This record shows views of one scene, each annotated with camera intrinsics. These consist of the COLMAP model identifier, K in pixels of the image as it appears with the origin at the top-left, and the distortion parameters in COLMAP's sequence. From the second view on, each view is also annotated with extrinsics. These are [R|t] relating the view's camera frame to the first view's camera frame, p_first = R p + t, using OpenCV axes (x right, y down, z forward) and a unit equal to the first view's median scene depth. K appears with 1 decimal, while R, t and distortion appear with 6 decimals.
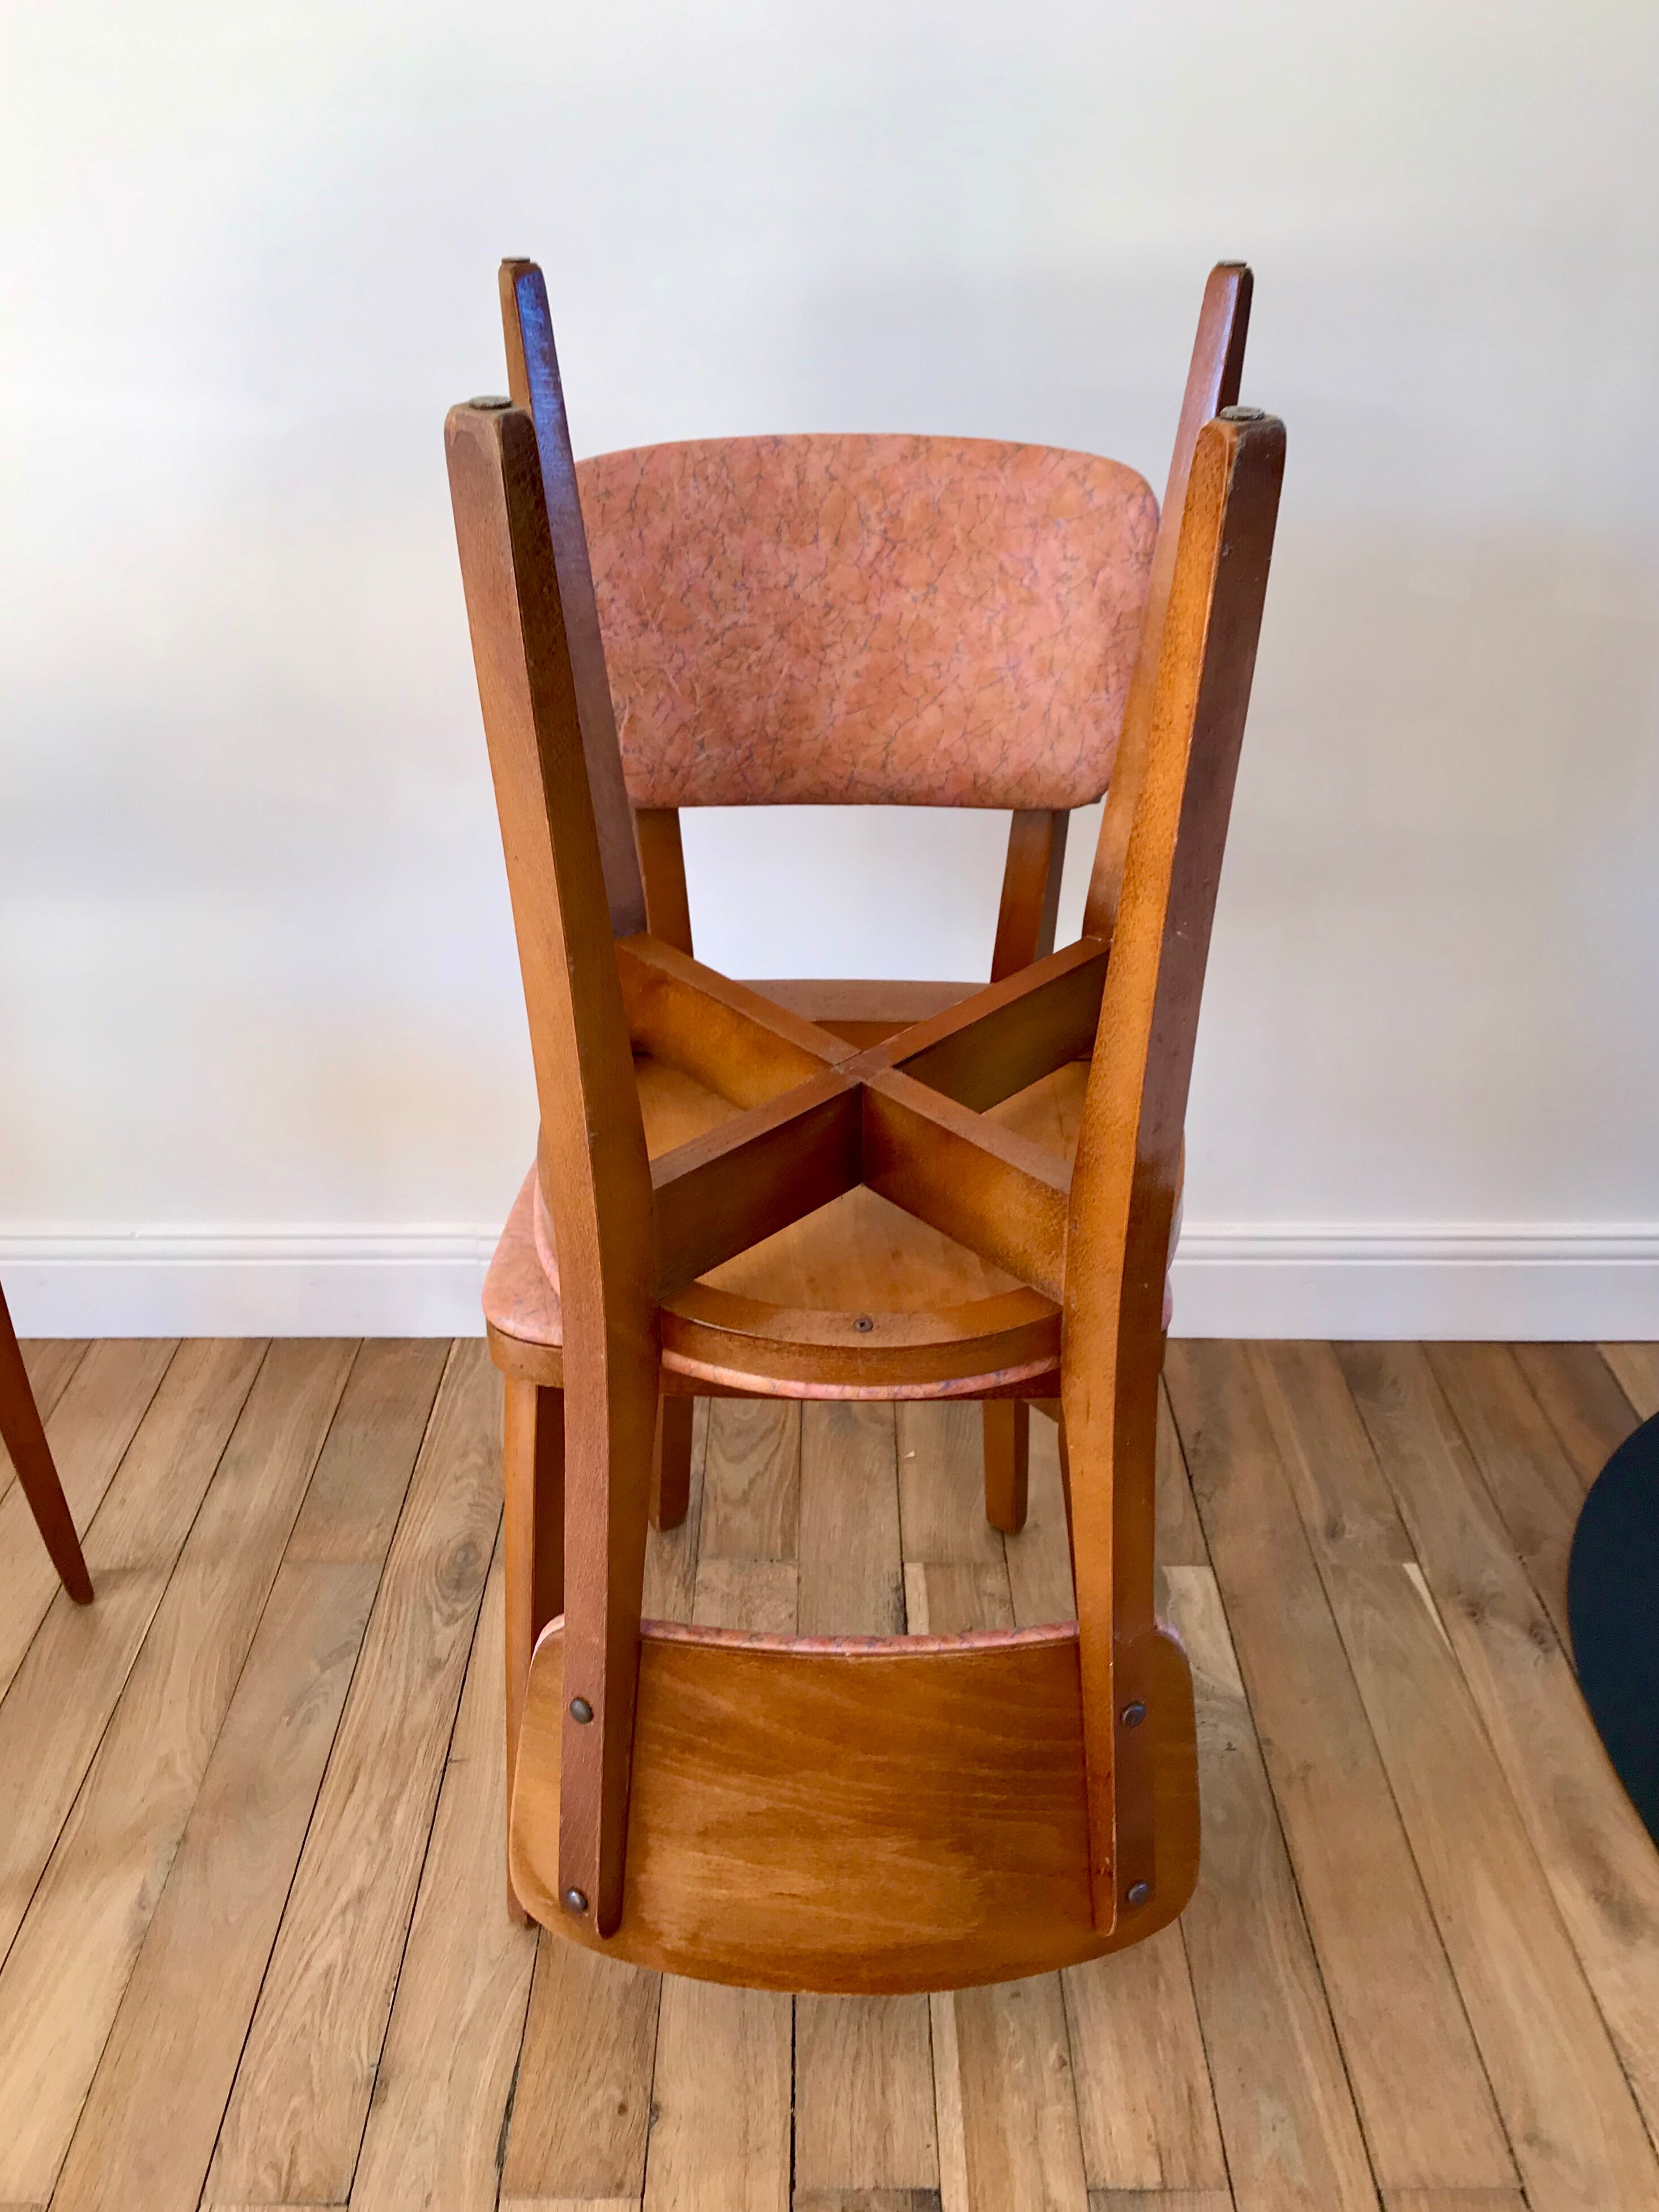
lens RADIAL K [[1859.1, 0, 848.7], [0, 1859.1, 1125.9], [0, 0, 1]] dist [0.025007, -0.002368]
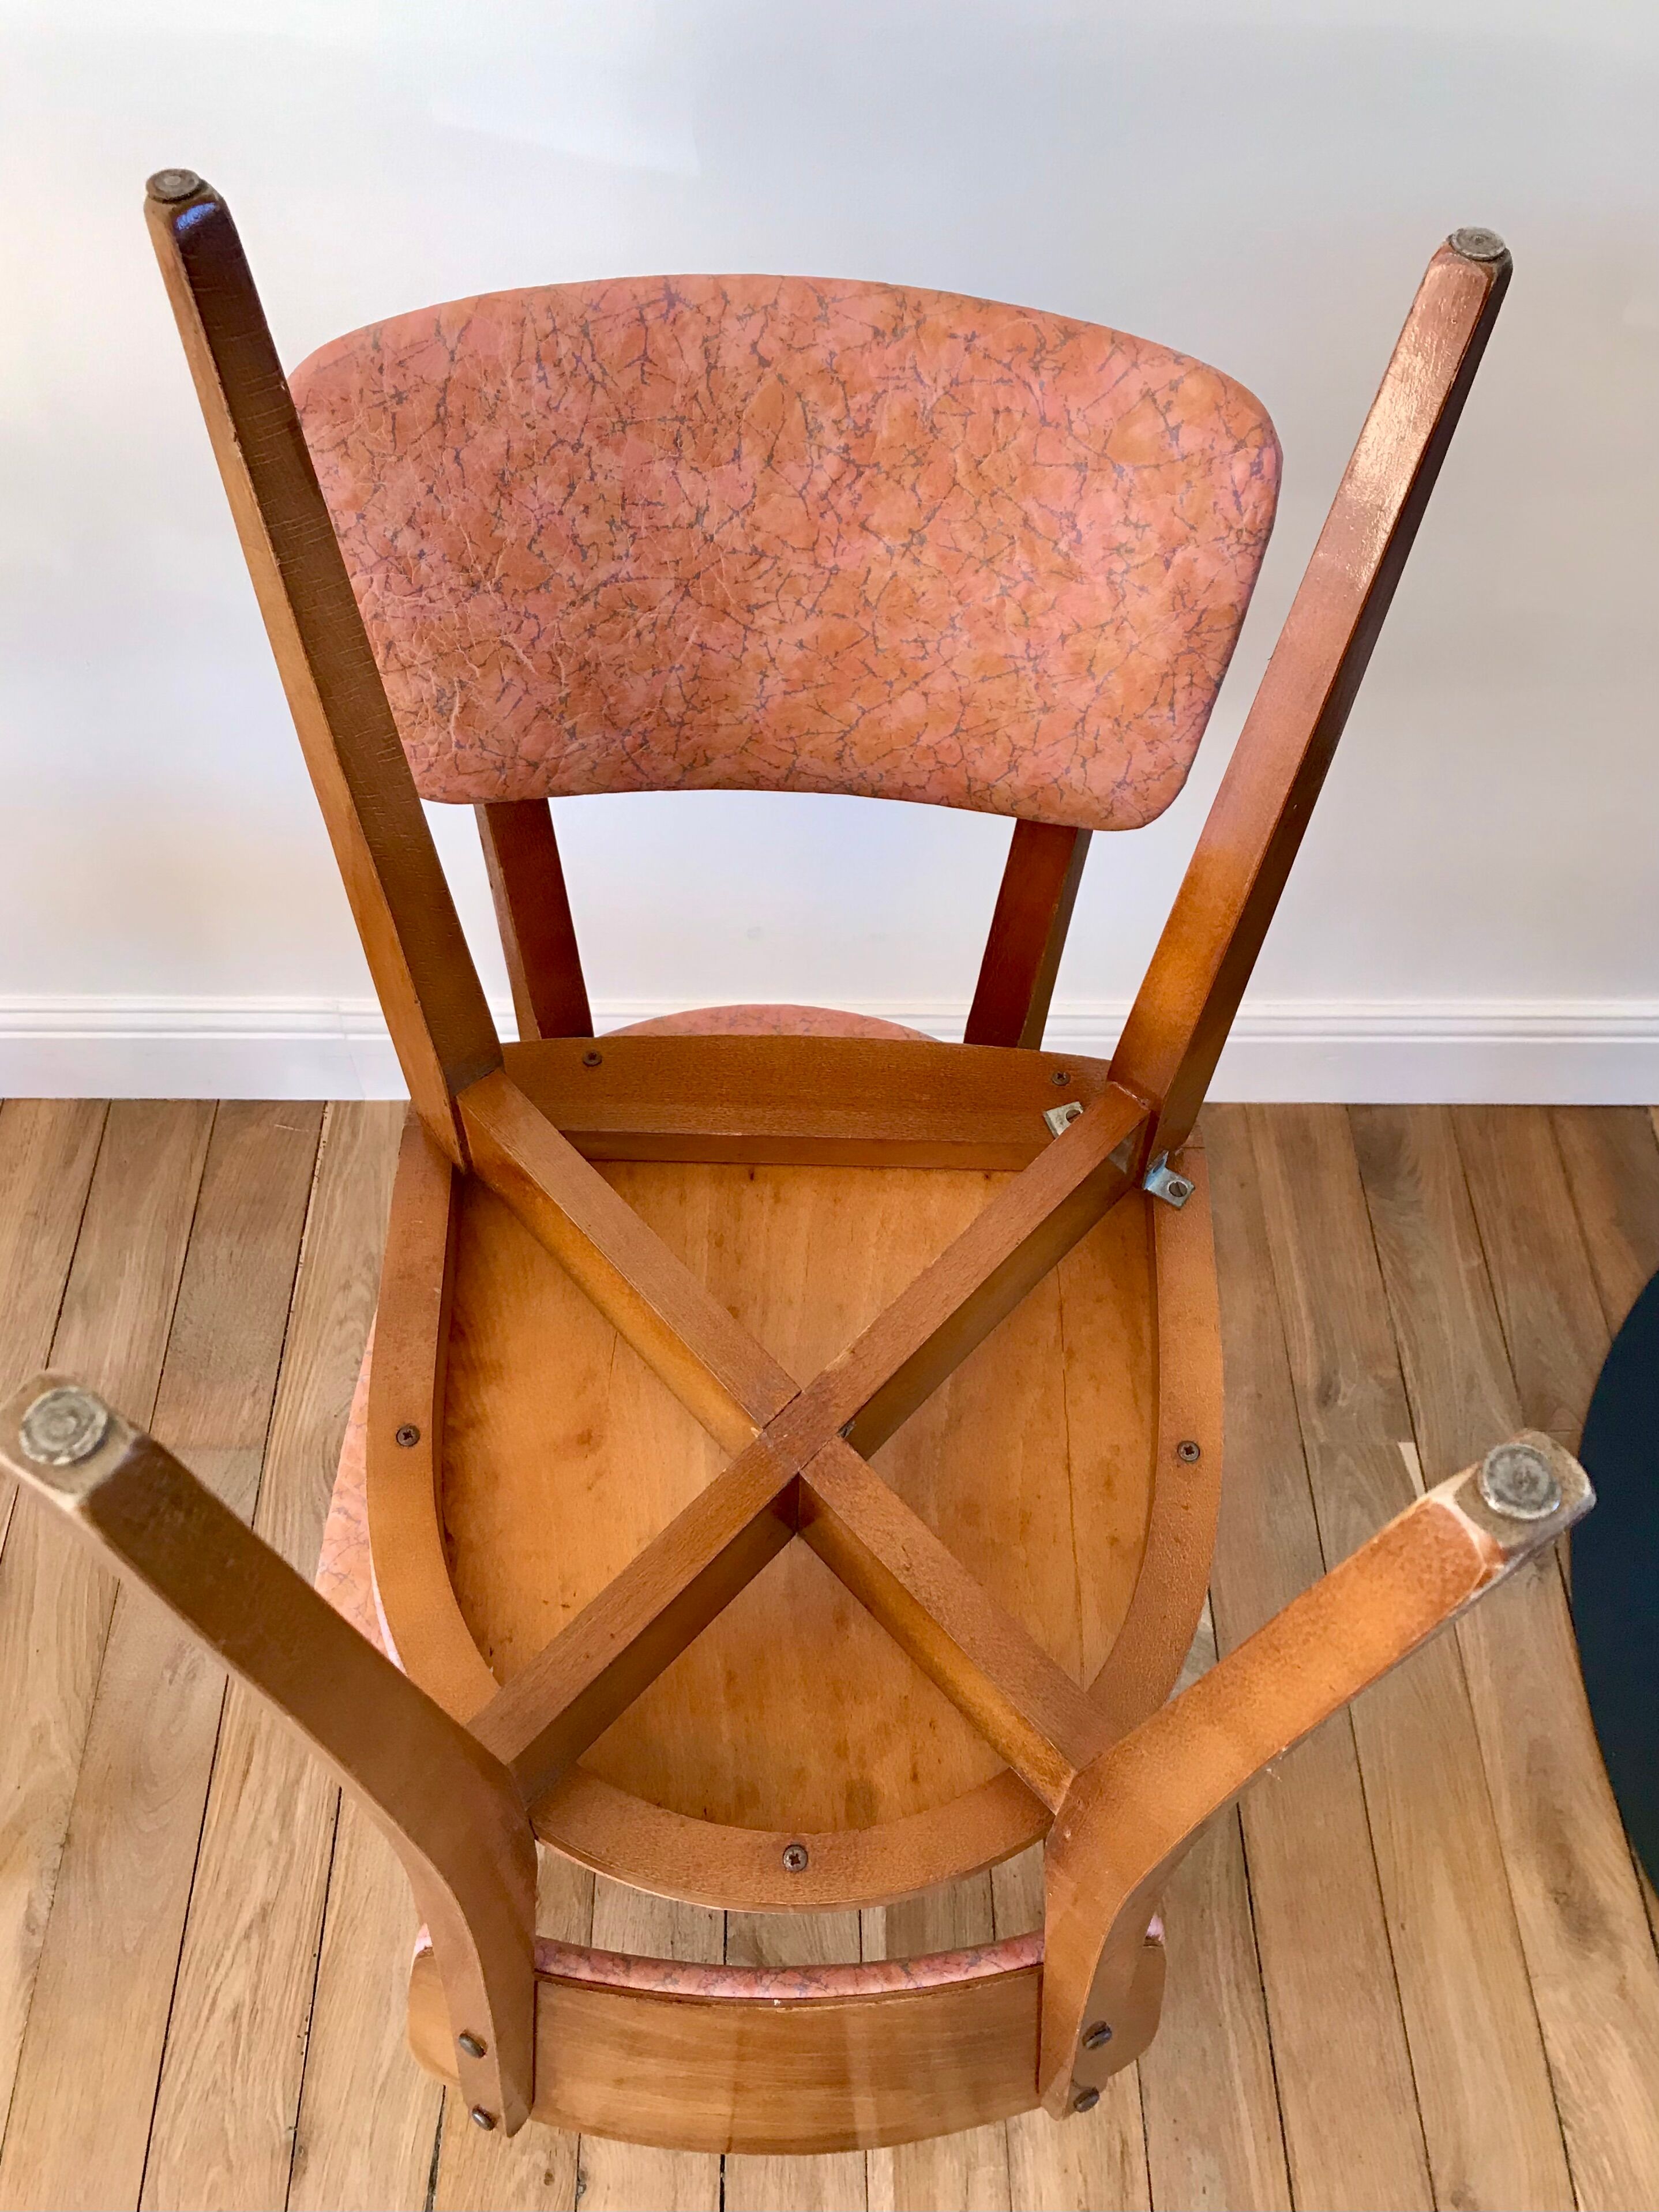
lens RADIAL K [[1859.1, 0, 860.7], [0, 1859.1, 1071.3], [0, 0, 1]] dist [0.025007, -0.002368]
pose [[0.999430, 0.007954, 0.032797, 0.005408], [-0.021491, 0.899316, 0.436771, -0.398266], [-0.026021, -0.437227, 0.898975, 0.335053]]
